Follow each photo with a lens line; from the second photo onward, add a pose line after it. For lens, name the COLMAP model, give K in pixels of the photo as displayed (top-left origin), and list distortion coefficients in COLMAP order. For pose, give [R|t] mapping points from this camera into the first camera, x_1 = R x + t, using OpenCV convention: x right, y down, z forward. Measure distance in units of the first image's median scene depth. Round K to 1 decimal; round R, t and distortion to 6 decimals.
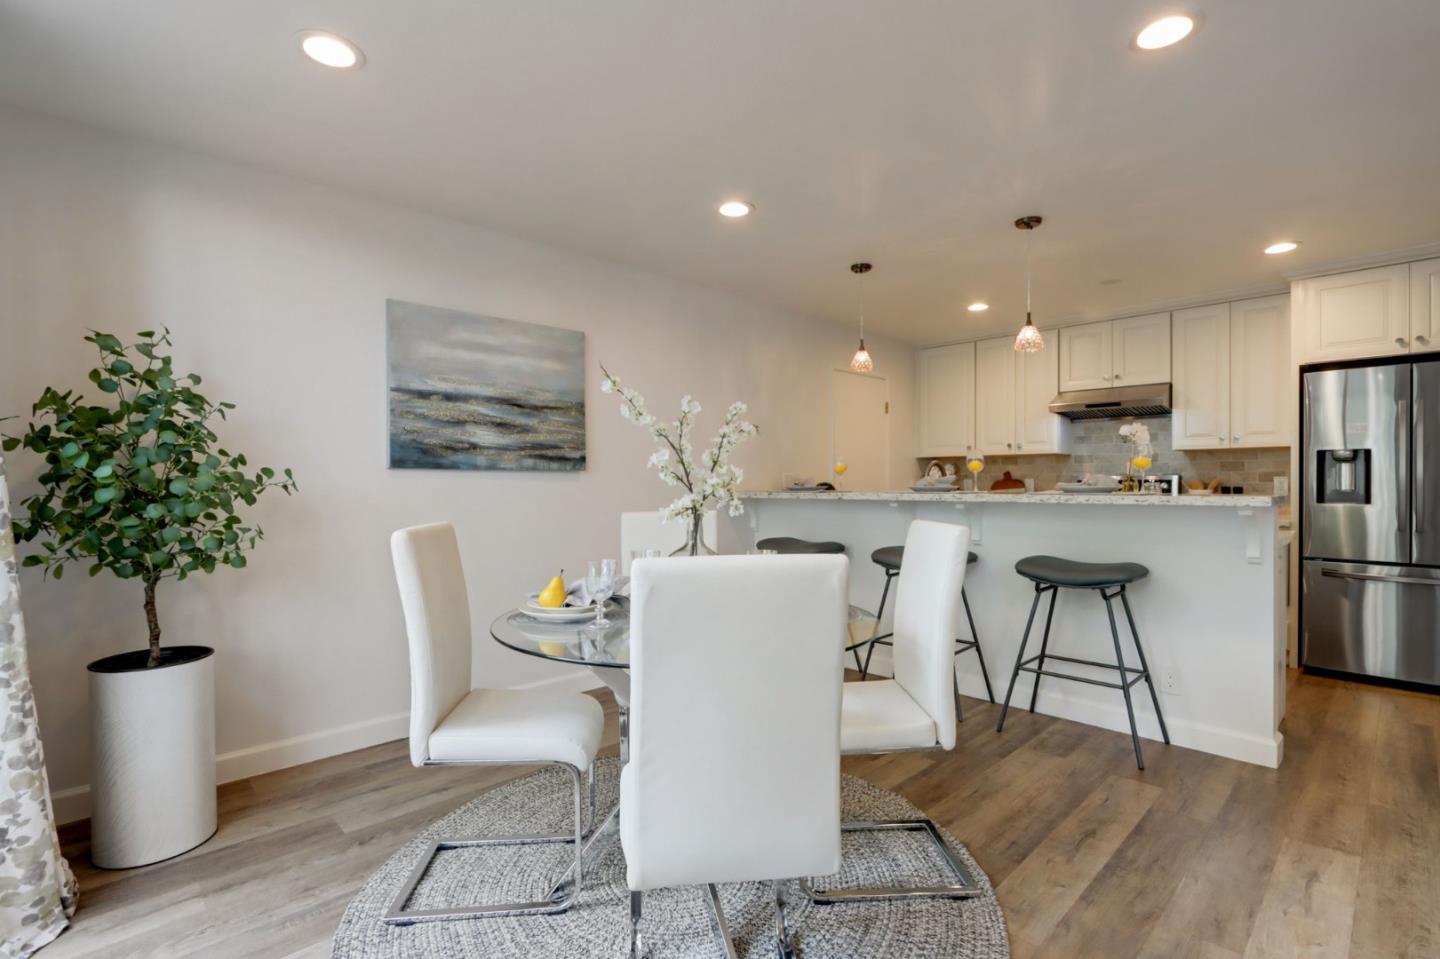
lens RADIAL K [[667.3, 0, 719.2], [0, 667.3, 487.8], [0, 0, 1]] dist [-0.019405, 0.003643]
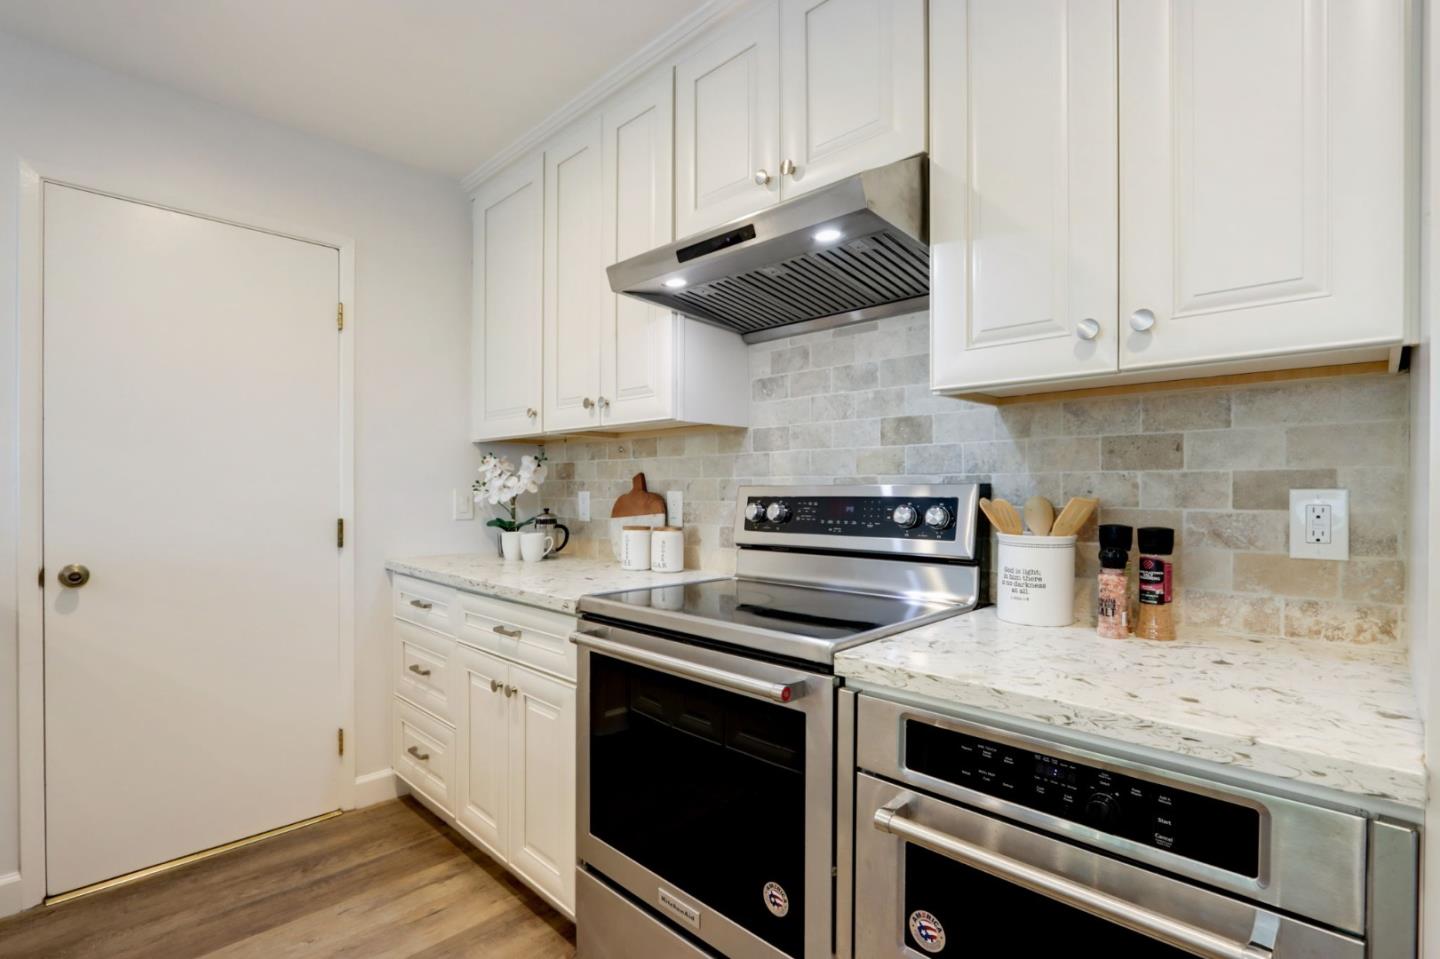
lens RADIAL K [[667.3, 0, 721.4], [0, 667.3, 494.8], [0, 0, 1]] dist [-0.019405, 0.003643]
pose [[0.999398, 0.005278, 0.034303, 0.735164], [-0.005138, 0.999978, -0.004192, -0.015020], [-0.034325, 0.004013, 0.999403, 0.904816]]
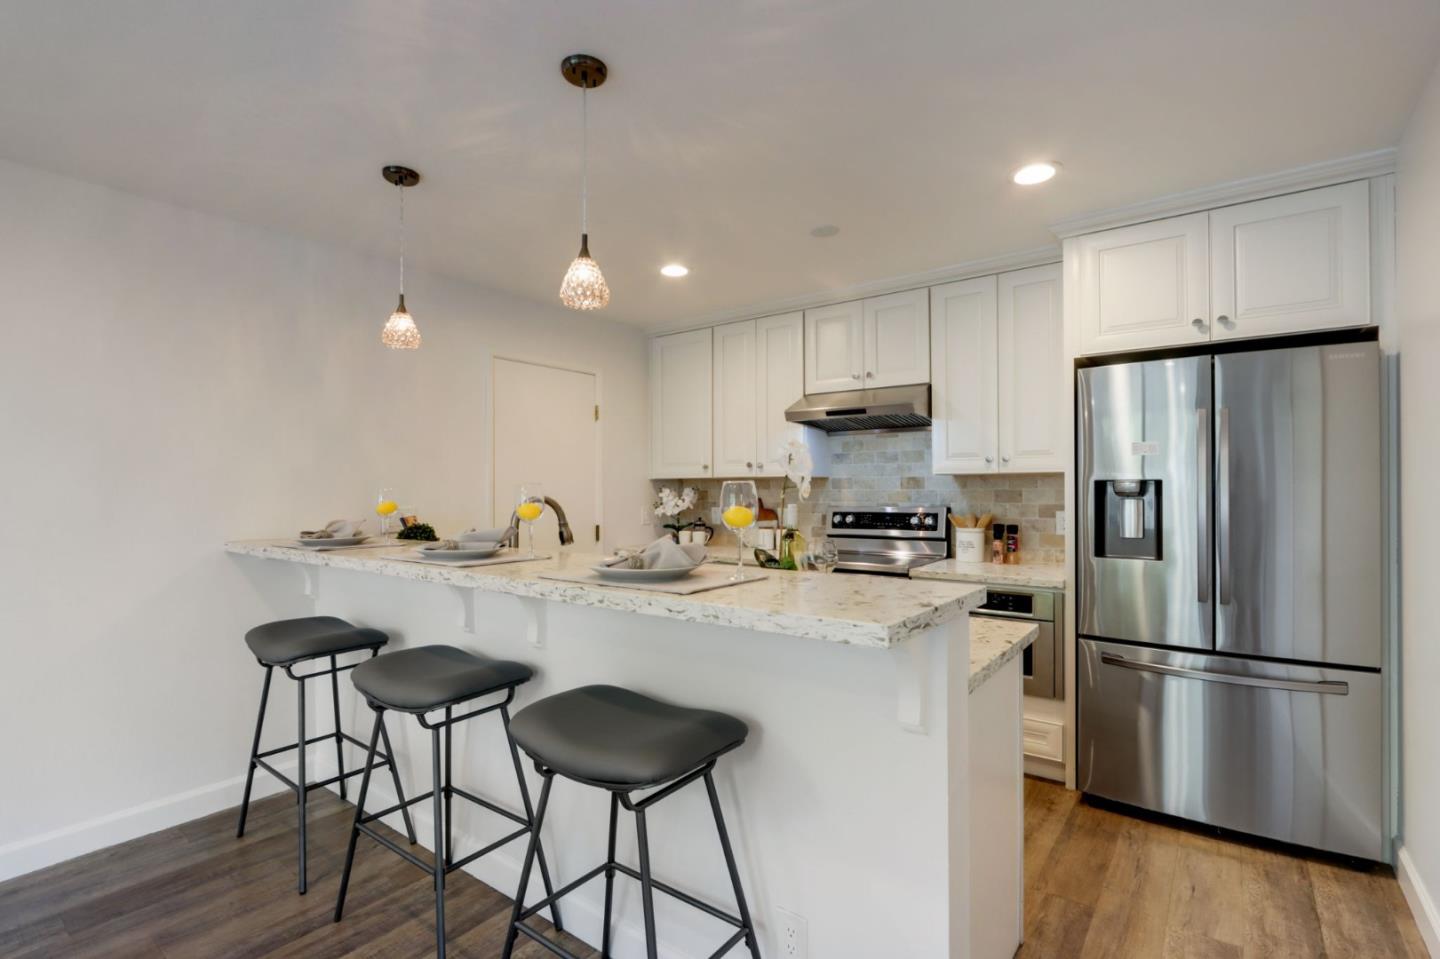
lens RADIAL K [[667.3, 0, 717.4], [0, 667.3, 488.2], [0, 0, 1]] dist [-0.019405, 0.003643]
pose [[0.987426, -0.000816, 0.158083, 0.413748], [0.002823, 0.999918, -0.012471, -0.041520], [-0.158060, 0.012761, 0.987347, 0.382106]]
